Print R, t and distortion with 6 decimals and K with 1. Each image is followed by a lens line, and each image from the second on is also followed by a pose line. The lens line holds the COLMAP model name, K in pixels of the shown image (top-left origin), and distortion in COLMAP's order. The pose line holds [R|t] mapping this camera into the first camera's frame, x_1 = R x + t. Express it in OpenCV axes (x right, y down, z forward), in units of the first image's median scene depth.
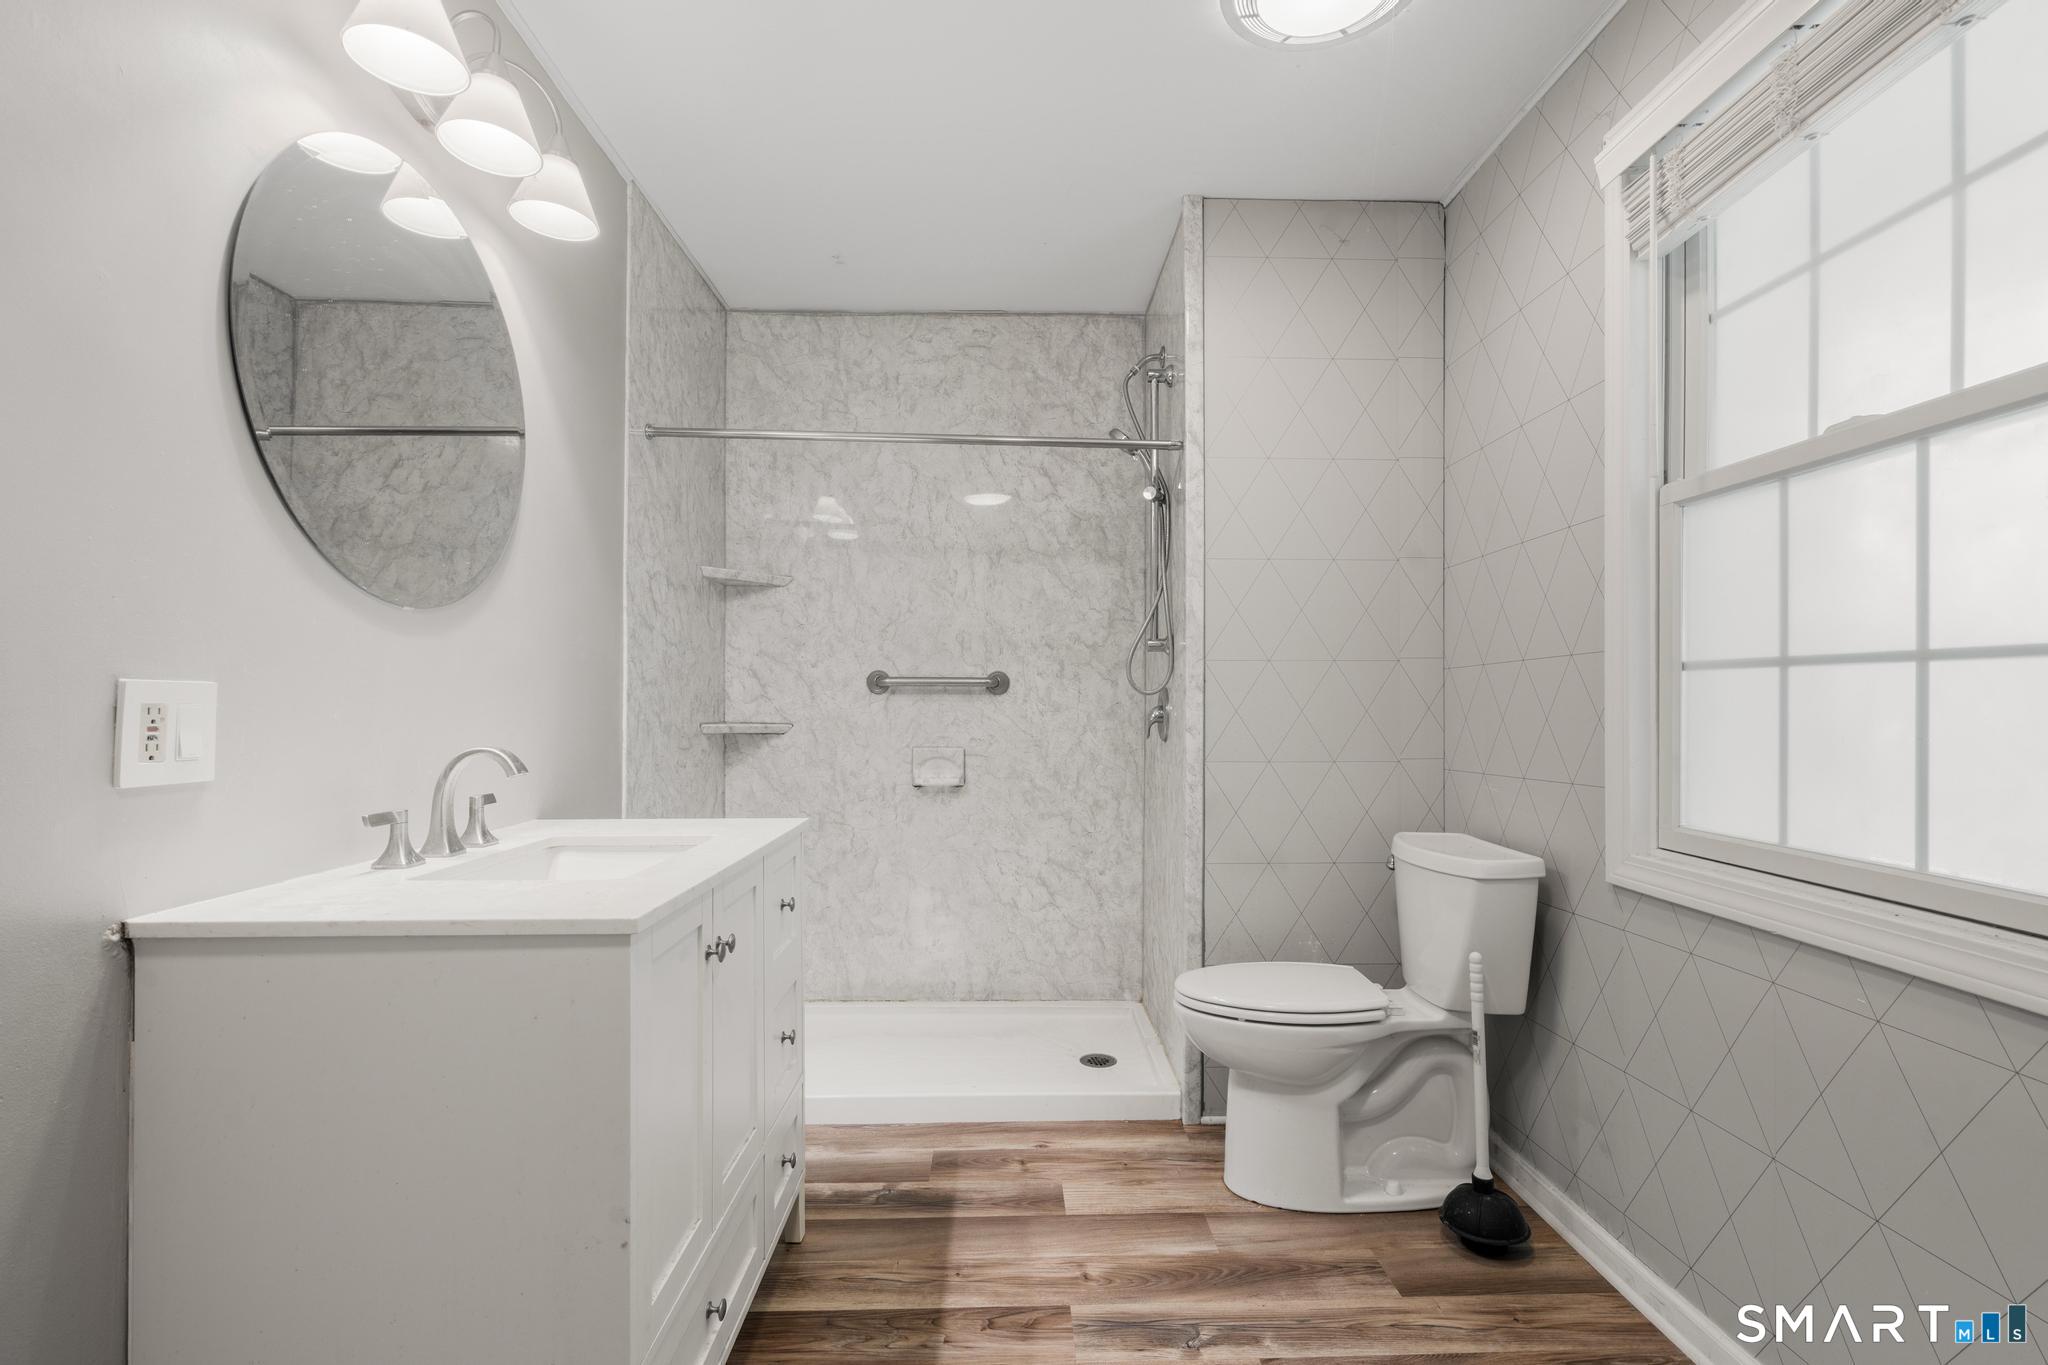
lens RADIAL K [[909.8, 0, 999.3], [0, 909.8, 688.5], [0, 0, 1]] dist [0.002963, 0.000850]
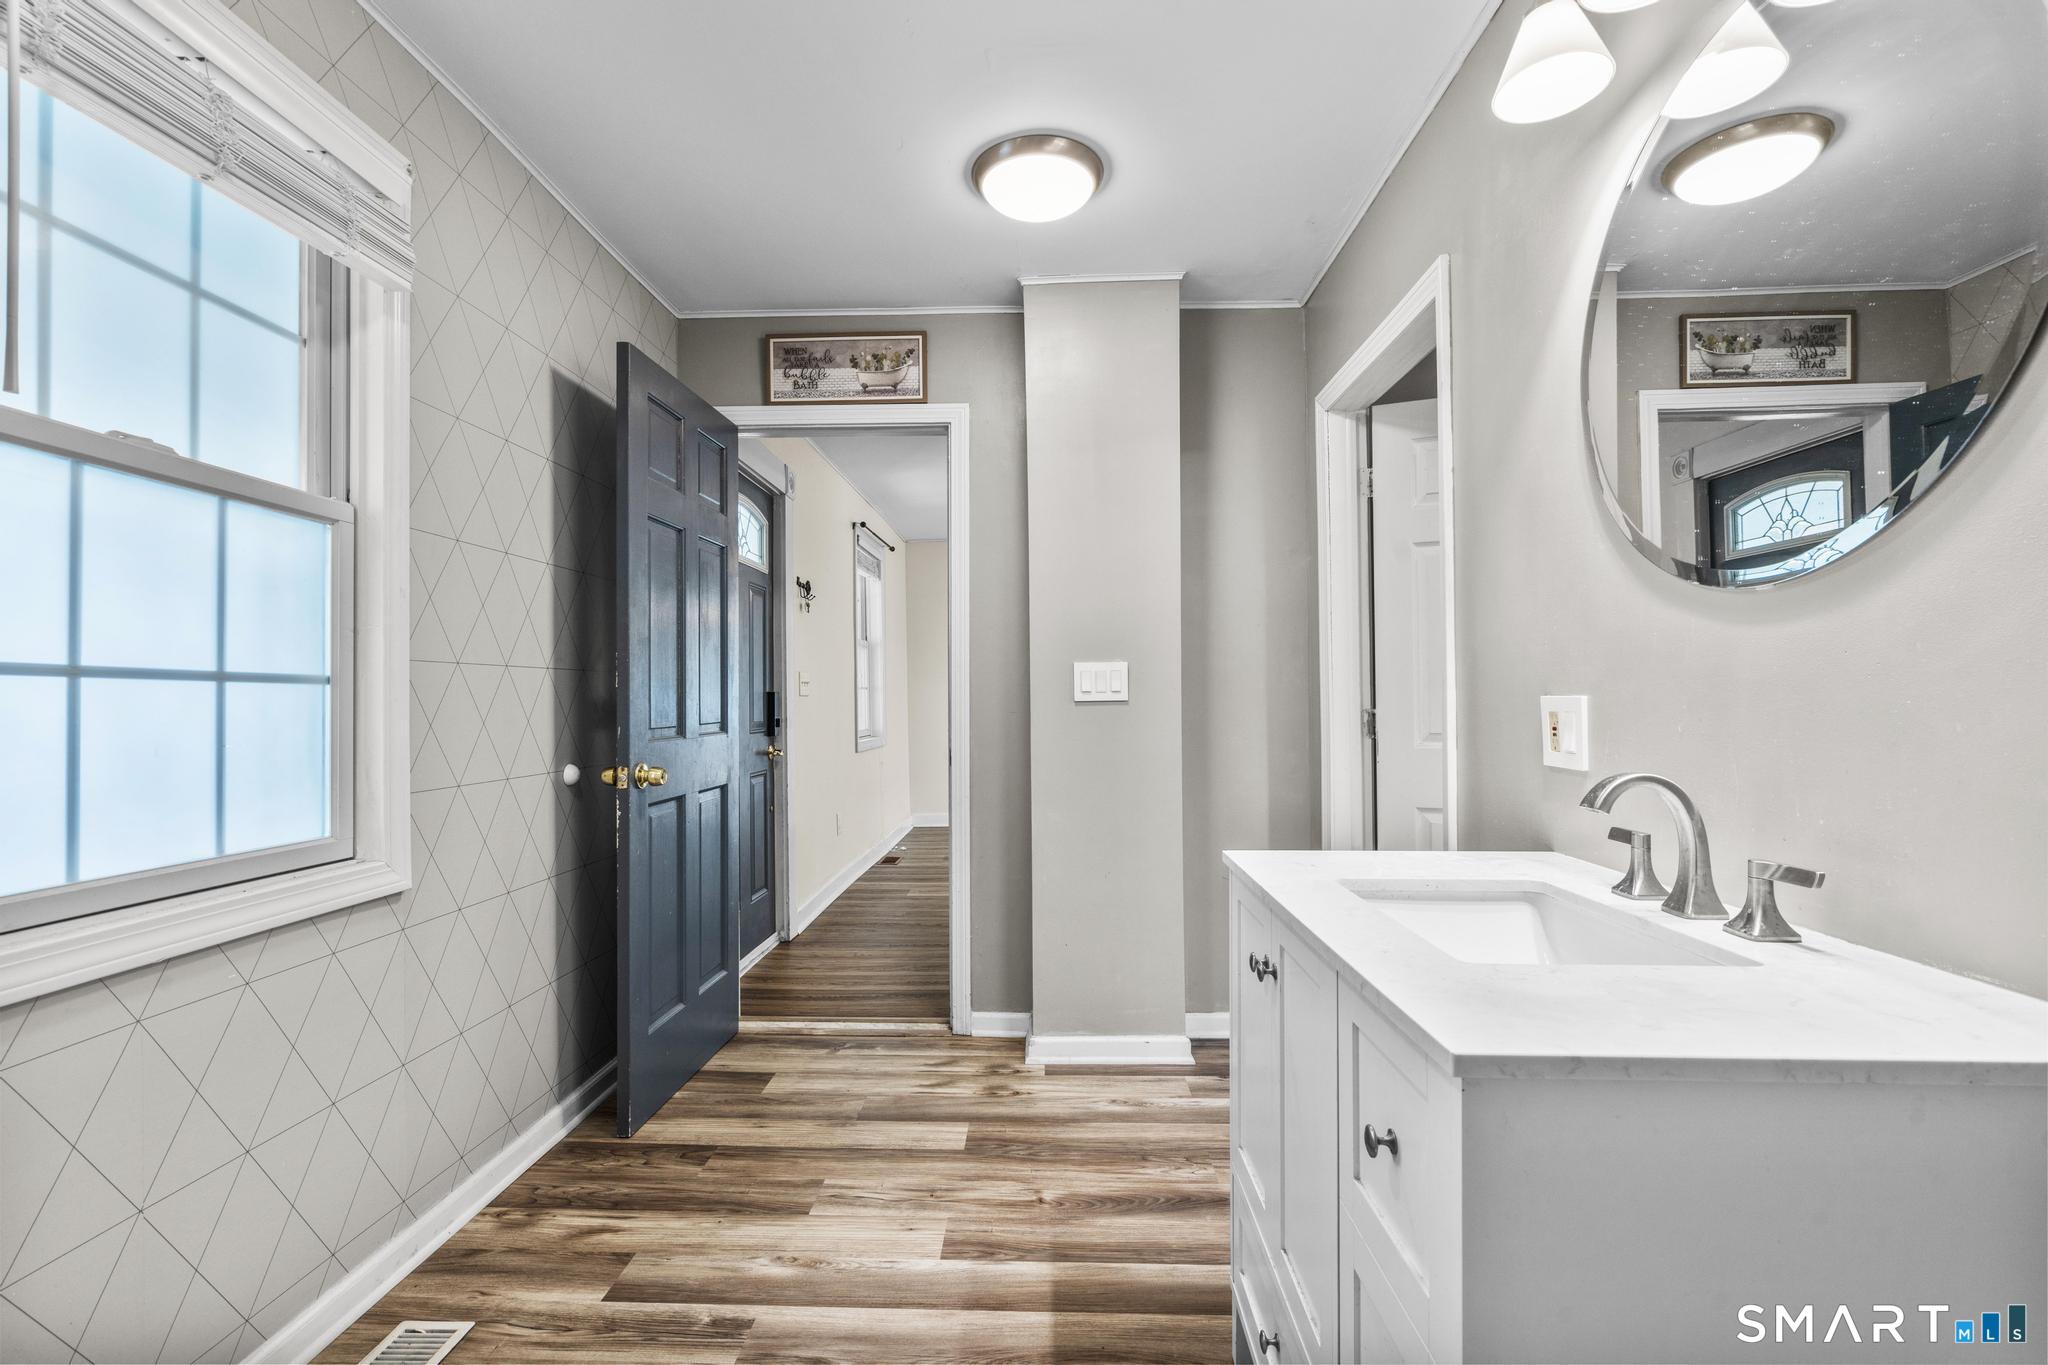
lens RADIAL K [[909.8, 0, 999.3], [0, 909.8, 688.5], [0, 0, 1]] dist [0.002963, 0.000850]
pose [[-0.998435, 0.002989, 0.055849, -0.074801], [0.001545, 0.999664, -0.025882, 0.012197], [-0.055908, -0.025756, -0.998104, 1.957876]]
